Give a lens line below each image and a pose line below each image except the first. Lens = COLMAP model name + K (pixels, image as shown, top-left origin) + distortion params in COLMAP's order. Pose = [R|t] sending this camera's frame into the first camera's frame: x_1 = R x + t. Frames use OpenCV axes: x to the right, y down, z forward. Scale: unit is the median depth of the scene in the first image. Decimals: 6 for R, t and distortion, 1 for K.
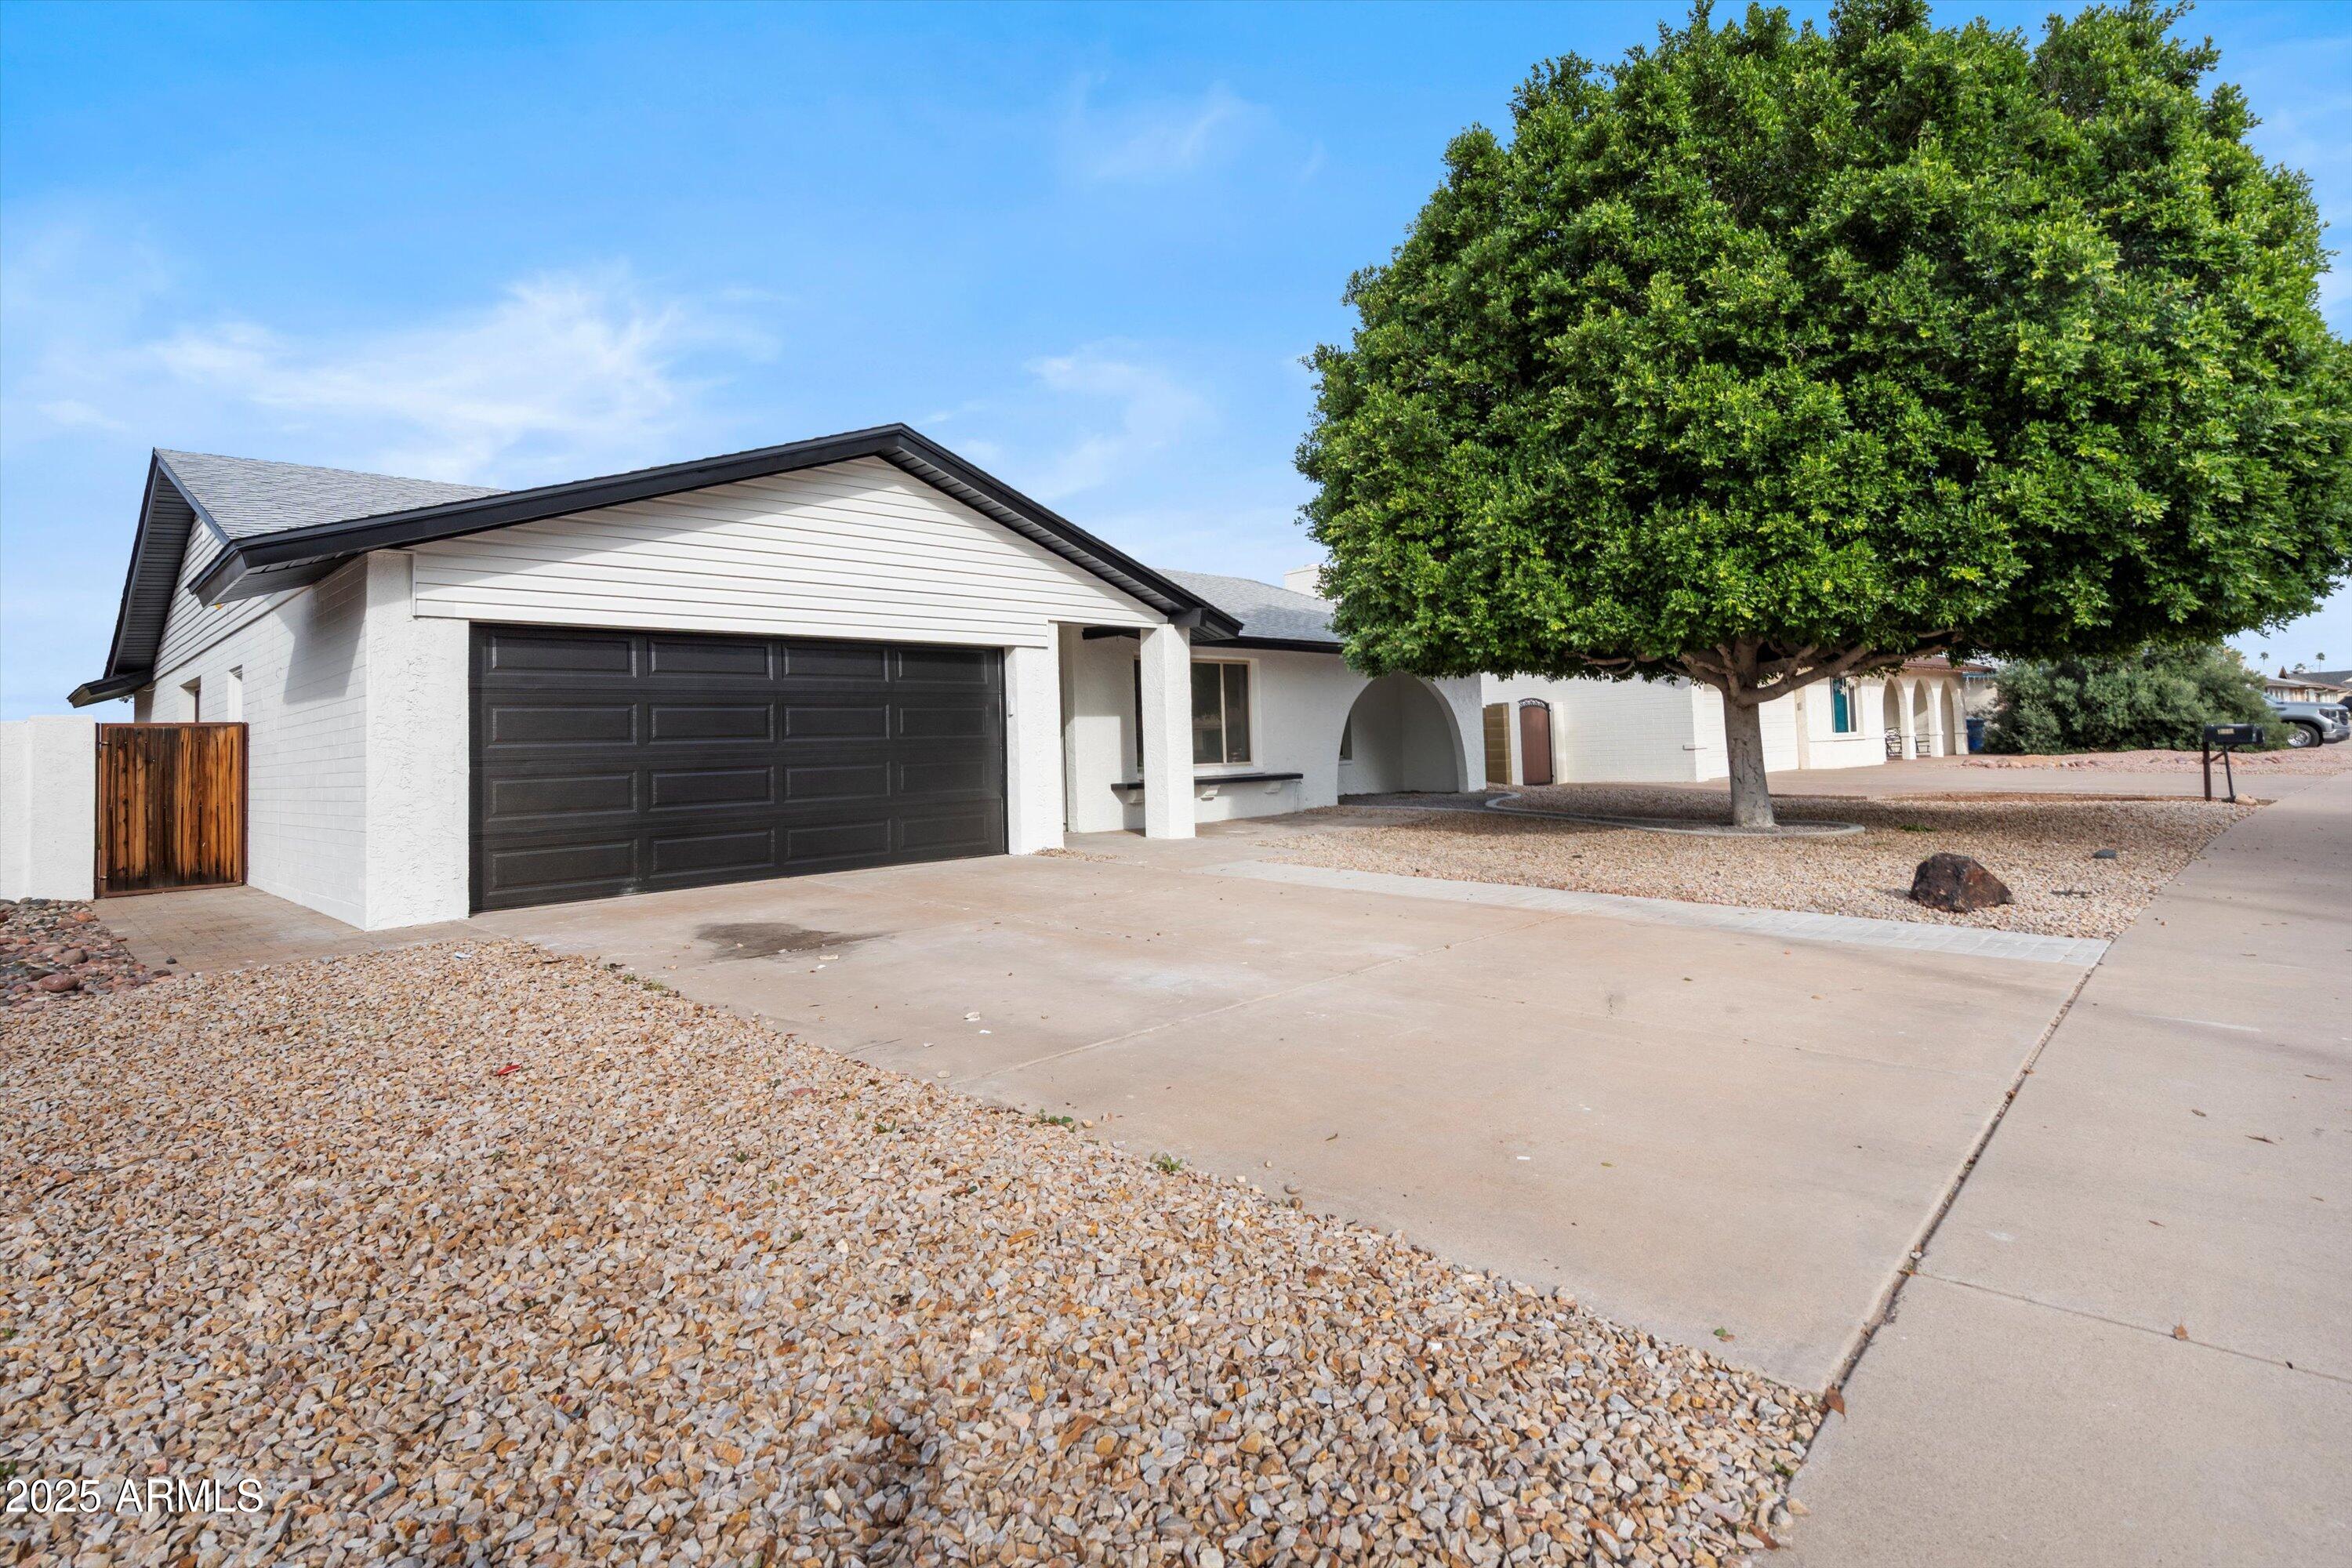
lens RADIAL K [[1060.5, 0, 1182.3], [0, 1060.5, 773.6], [0, 0, 1]] dist [-0.010112, 0.000218]
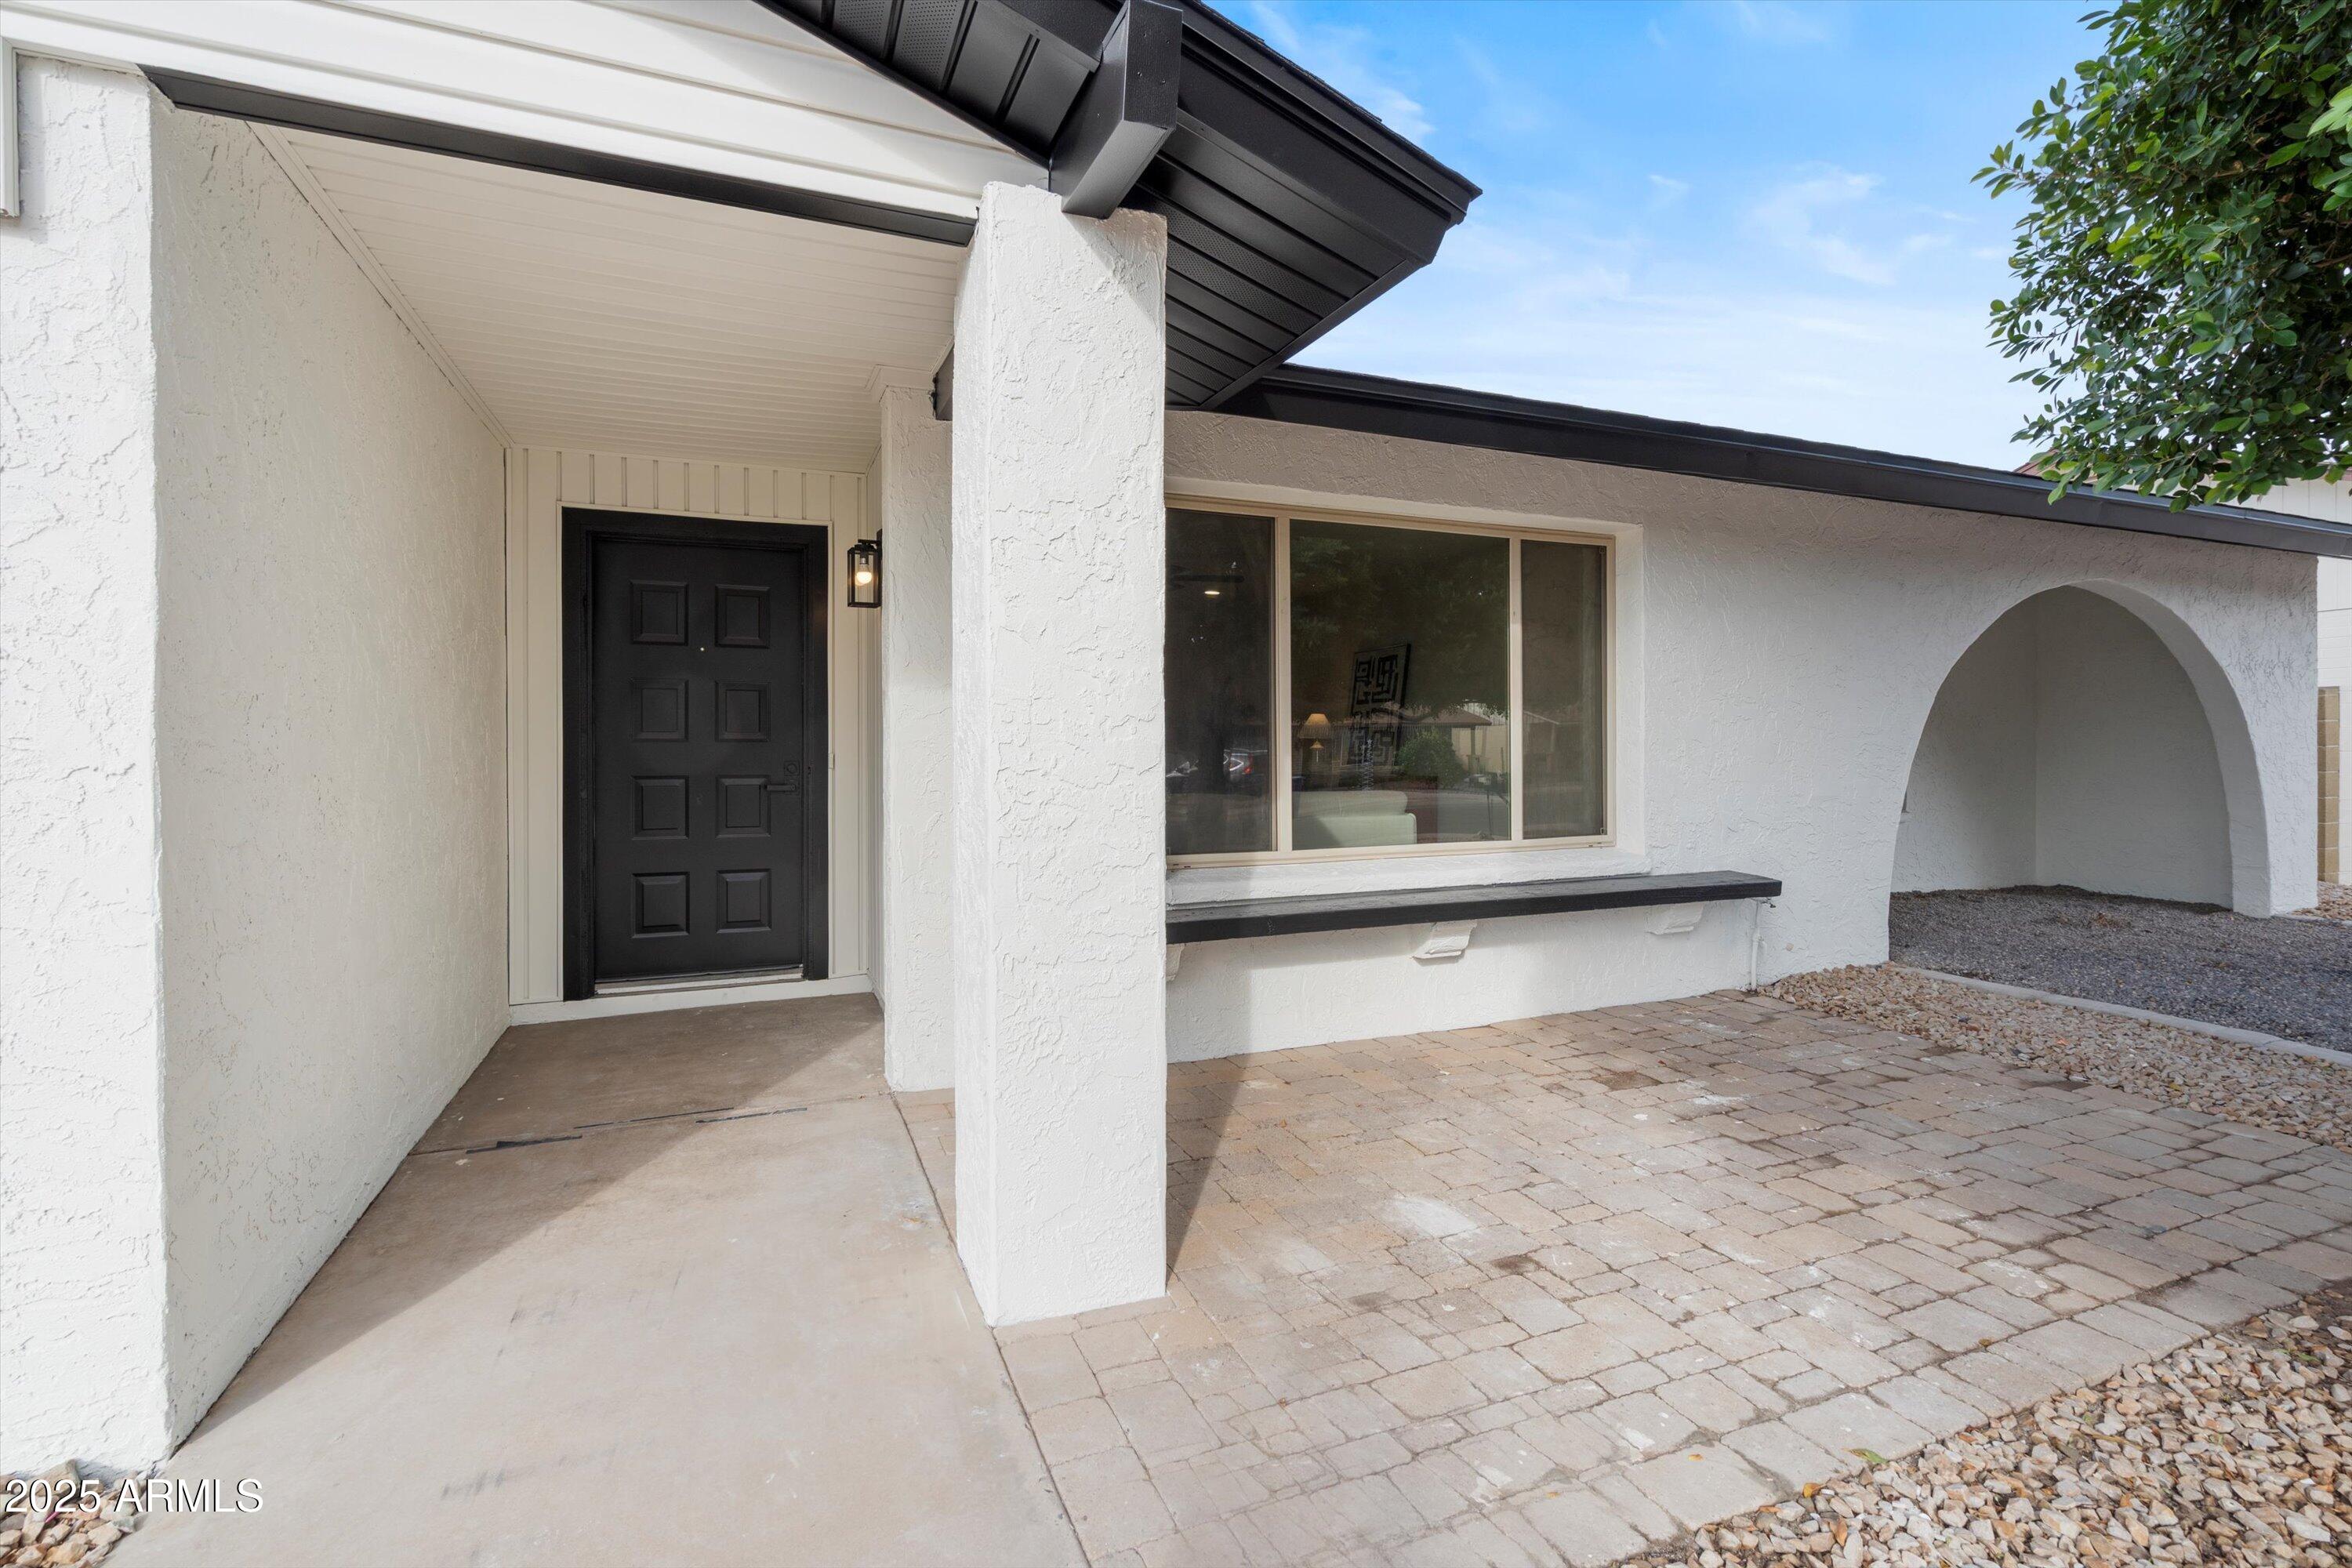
lens RADIAL K [[1060.5, 0, 1182.3], [0, 1060.5, 773.6], [0, 0, 1]] dist [-0.010112, 0.000218]
pose [[0.917475, 0.014297, -0.397537, 0.073603], [-0.021422, 0.999680, -0.013487, -0.023256], [0.397217, 0.020890, 0.917487, 0.648423]]
